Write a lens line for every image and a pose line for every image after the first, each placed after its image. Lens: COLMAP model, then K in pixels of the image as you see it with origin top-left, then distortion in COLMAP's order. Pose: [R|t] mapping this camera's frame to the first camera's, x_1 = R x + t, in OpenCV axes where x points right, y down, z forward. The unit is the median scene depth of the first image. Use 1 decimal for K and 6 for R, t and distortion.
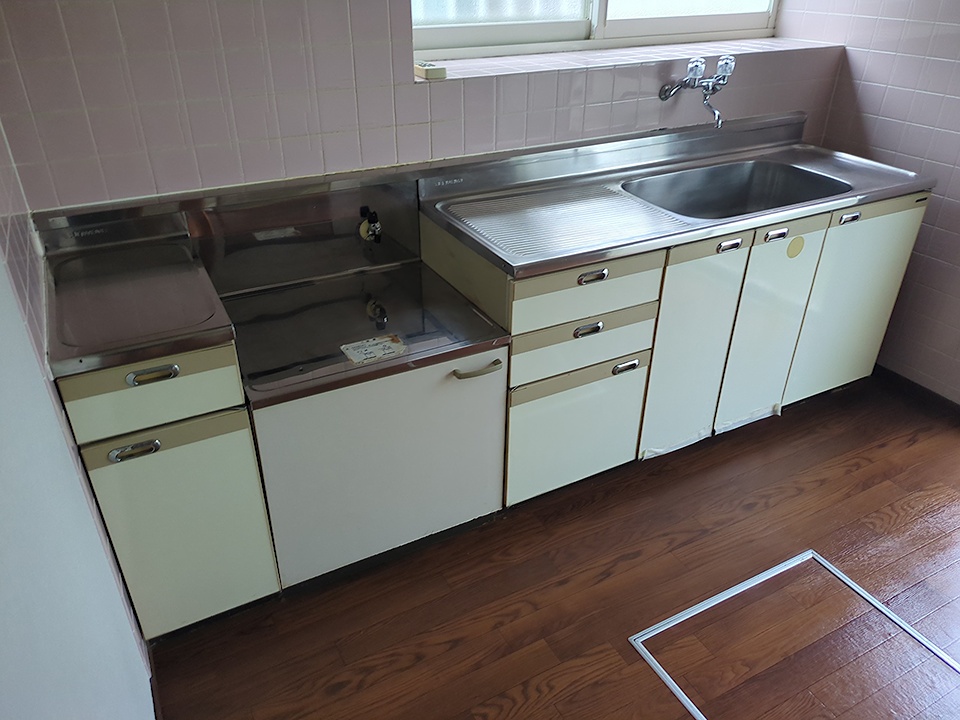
lens RADIAL K [[728.0, 0, 481.2], [0, 728.0, 375.9], [0, 0, 1]] dist [0.151574, -0.211131]
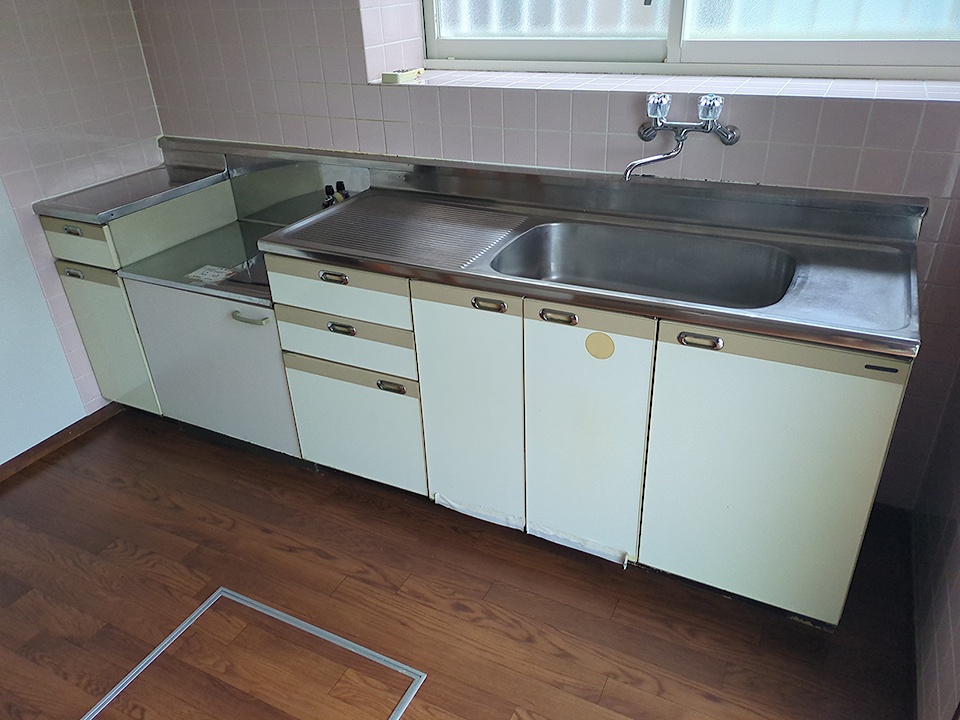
lens RADIAL K [[711.9, 0, 493.2], [0, 711.9, 377.6], [0, 0, 1]] dist [0.021854, -0.001151]
pose [[0.559005, 0.391180, -0.731089, 0.839548], [-0.381330, 0.904228, 0.192247, -0.226954], [0.736275, 0.171319, 0.654637, 0.416158]]
